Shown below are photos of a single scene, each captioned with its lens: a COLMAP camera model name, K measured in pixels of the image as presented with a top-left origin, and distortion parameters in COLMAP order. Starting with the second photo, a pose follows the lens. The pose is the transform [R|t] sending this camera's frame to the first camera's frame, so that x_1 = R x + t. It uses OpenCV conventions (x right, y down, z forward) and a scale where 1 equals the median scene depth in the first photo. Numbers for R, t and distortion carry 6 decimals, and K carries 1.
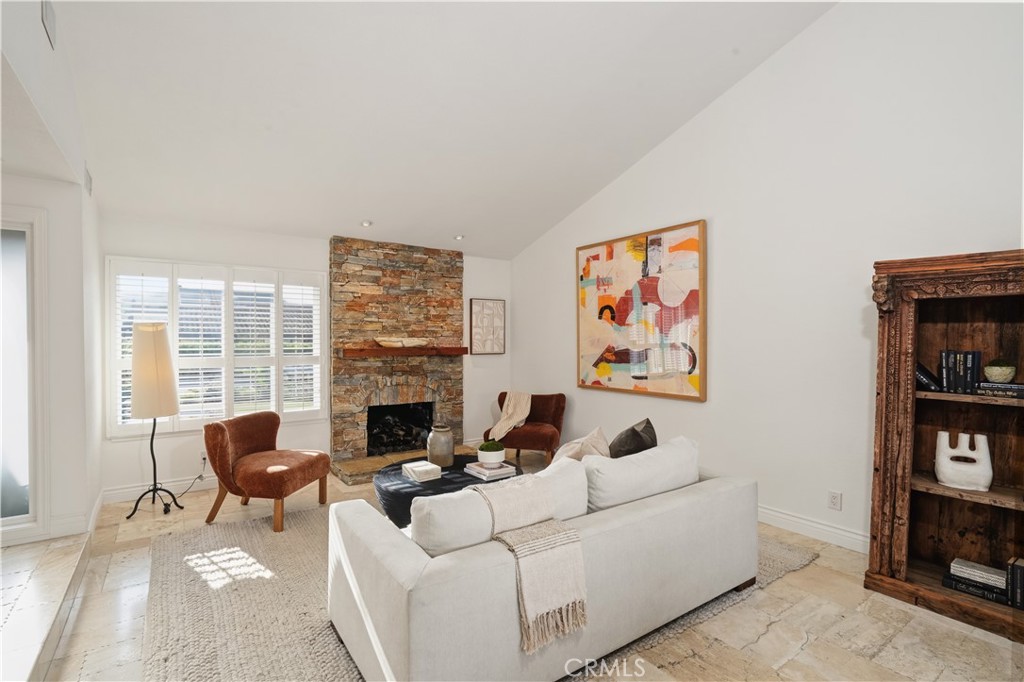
lens RADIAL K [[485.9, 0, 506.3], [0, 485.9, 342.9], [0, 0, 1]] dist [-0.000773, 0.000012]
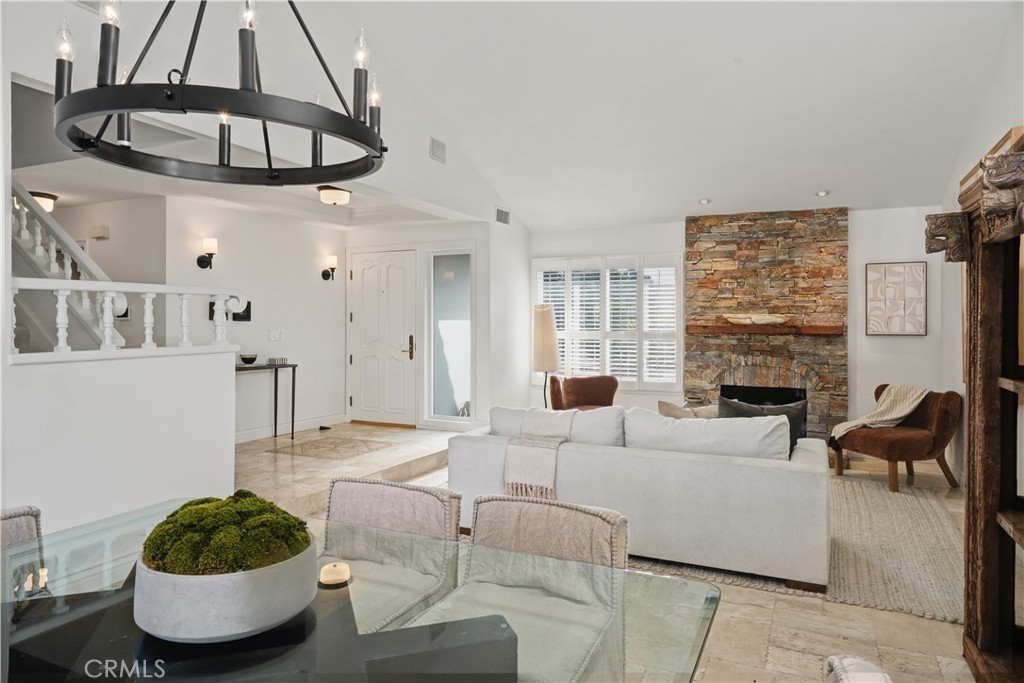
lens RADIAL K [[656.5, 0, 509.8], [0, 656.5, 327.2], [0, 0, 1]] dist [0.001162, 0.000125]
pose [[0.499962, 0.005295, -0.866031, 0.659947], [-0.008690, 0.999962, 0.001097, 0.017252], [0.866004, 0.006977, 0.499988, -0.029633]]
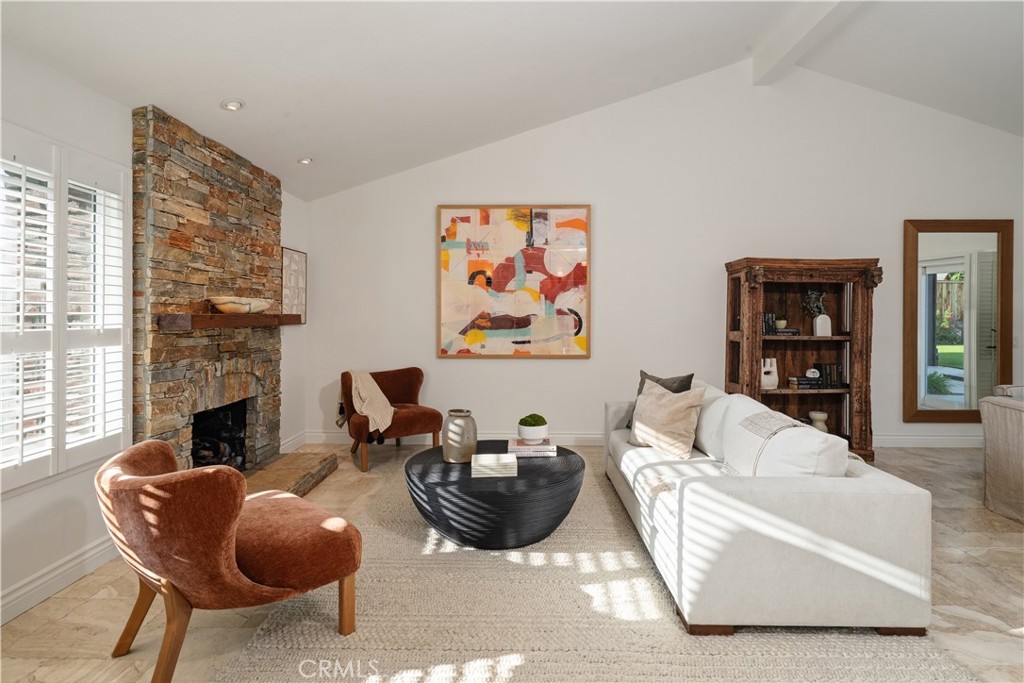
lens RADIAL K [[510.3, 0, 516.6], [0, 510.3, 317.1], [0, 0, 1]] dist [-0.003134, -0.000074]
pose [[0.582043, -0.002216, 0.813155, -0.567695], [0.003947, 0.999992, -0.000101, 0.015837], [-0.813148, 0.003268, 0.582048, 0.335202]]
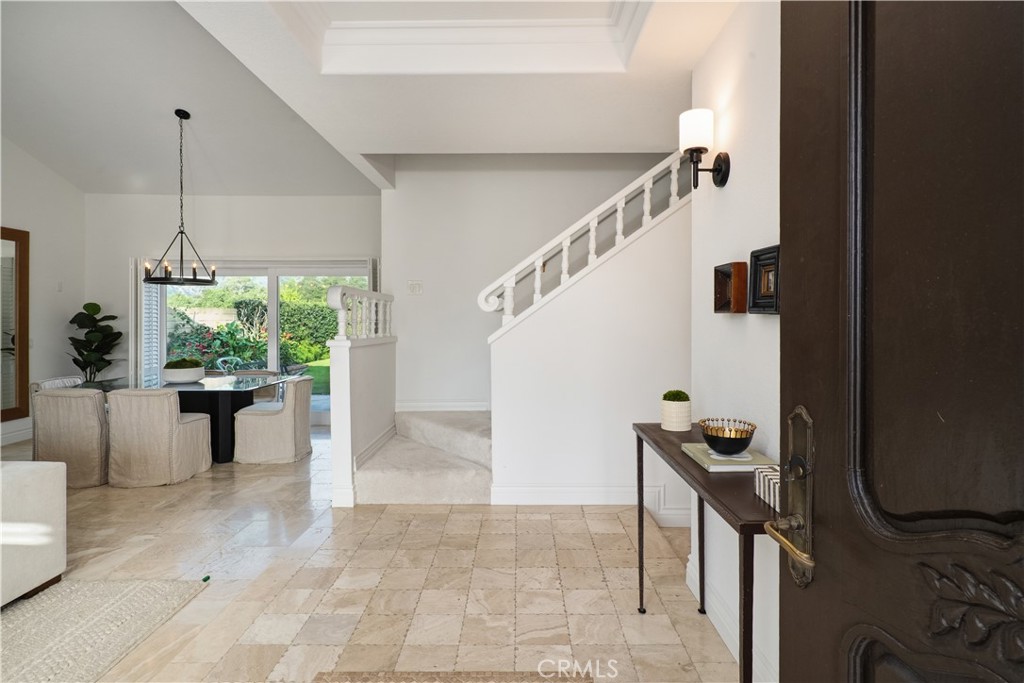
lens RADIAL K [[540.5, 0, 514.4], [0, 540.5, 317.6], [0, 0, 1]] dist [0.001389, 0.001382]
pose [[-0.819508, 0.000651, 0.573068, -0.718370], [0.004548, 0.999975, 0.005367, 0.012127], [-0.573050, 0.007005, -0.819490, 0.485210]]
